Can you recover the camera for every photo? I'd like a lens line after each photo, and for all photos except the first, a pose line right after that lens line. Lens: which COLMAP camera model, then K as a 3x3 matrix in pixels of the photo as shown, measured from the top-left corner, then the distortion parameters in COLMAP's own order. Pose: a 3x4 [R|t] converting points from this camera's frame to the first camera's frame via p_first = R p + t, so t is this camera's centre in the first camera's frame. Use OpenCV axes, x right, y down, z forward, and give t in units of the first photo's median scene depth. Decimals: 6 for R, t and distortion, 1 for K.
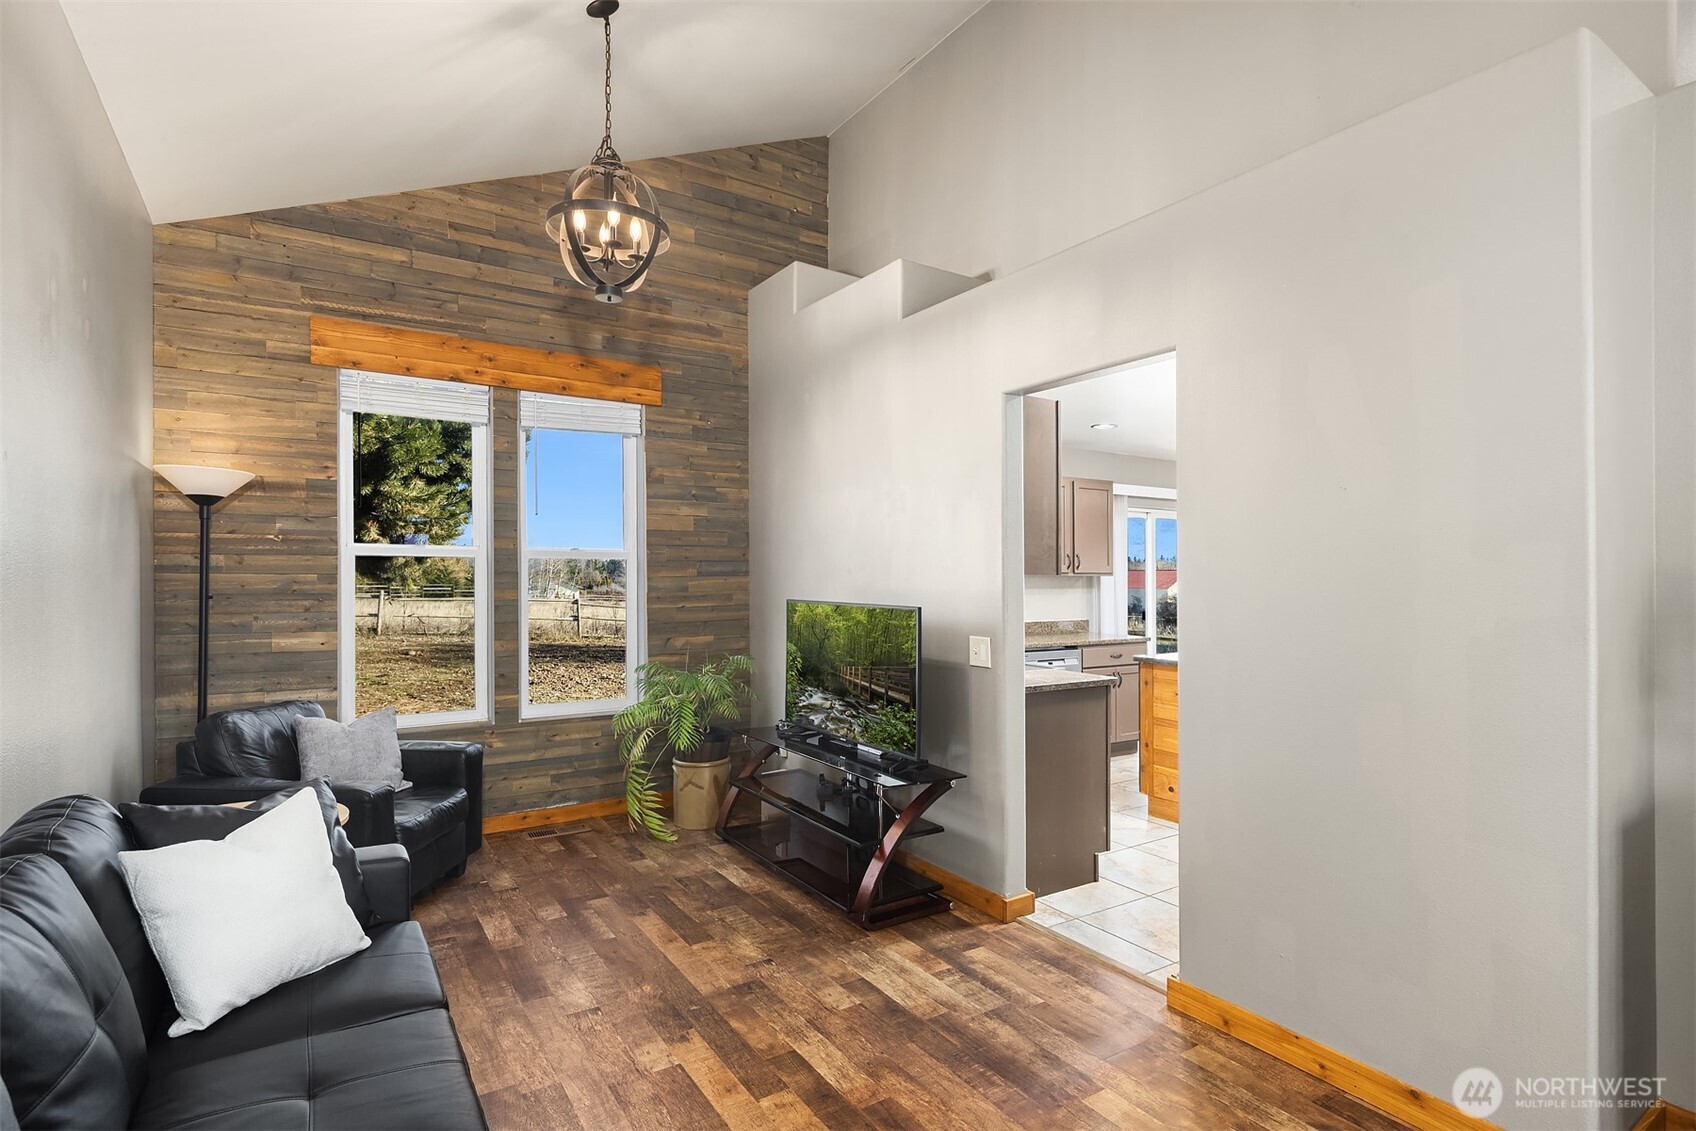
lens RADIAL K [[827.2, 0, 849.7], [0, 827.2, 597.4], [0, 0, 1]] dist [0.000061, -0.000717]
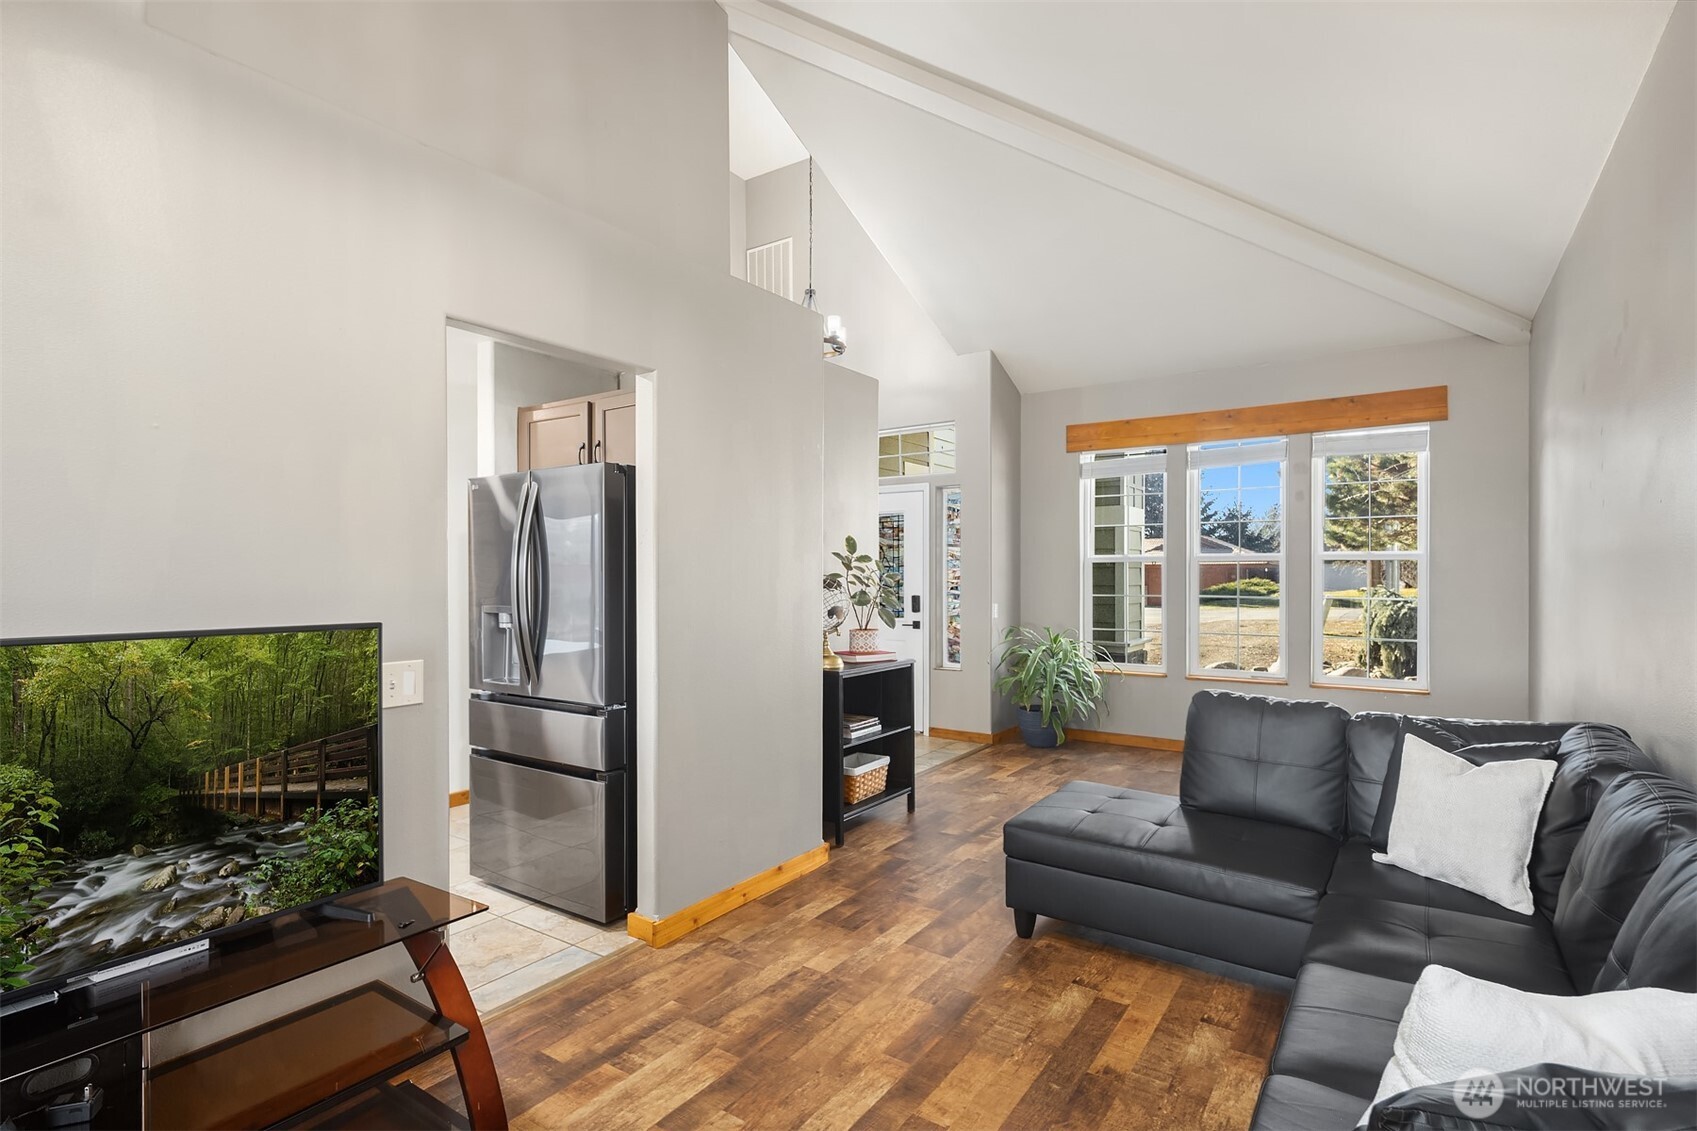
lens RADIAL K [[827.7, 0, 855.1], [0, 827.7, 554.4], [0, 0, 1]] dist [0.000061, -0.000717]
pose [[-0.382995, 0.015931, 0.923613, -0.533038], [0.024852, 0.999667, -0.006937, -0.021302], [-0.923416, 0.020296, -0.383263, 0.810569]]
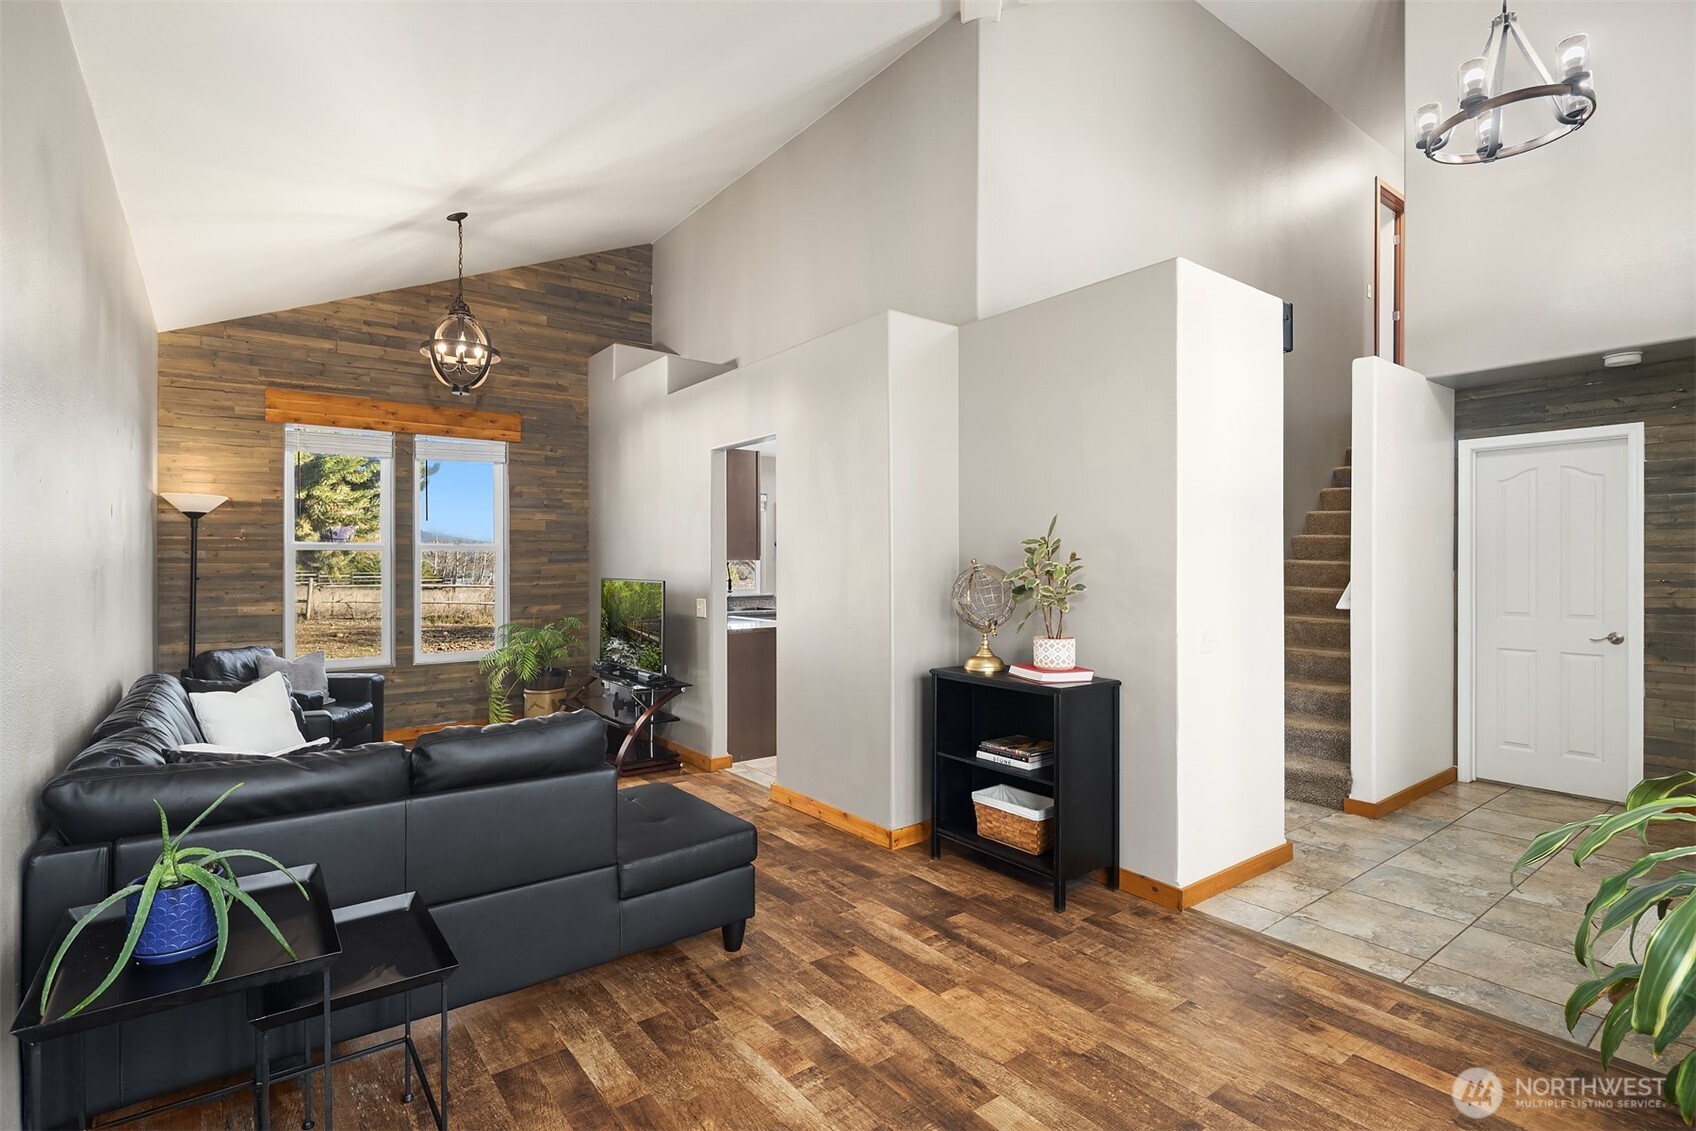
lens RADIAL K [[827.2, 0, 853.2], [0, 827.2, 568.0], [0, 0, 1]] dist [0.000061, -0.000717]
pose [[0.997763, -0.007619, 0.066411, 0.308614], [0.008847, 0.999795, -0.018221, 0.017256], [-0.066258, 0.018768, 0.997626, -0.561365]]
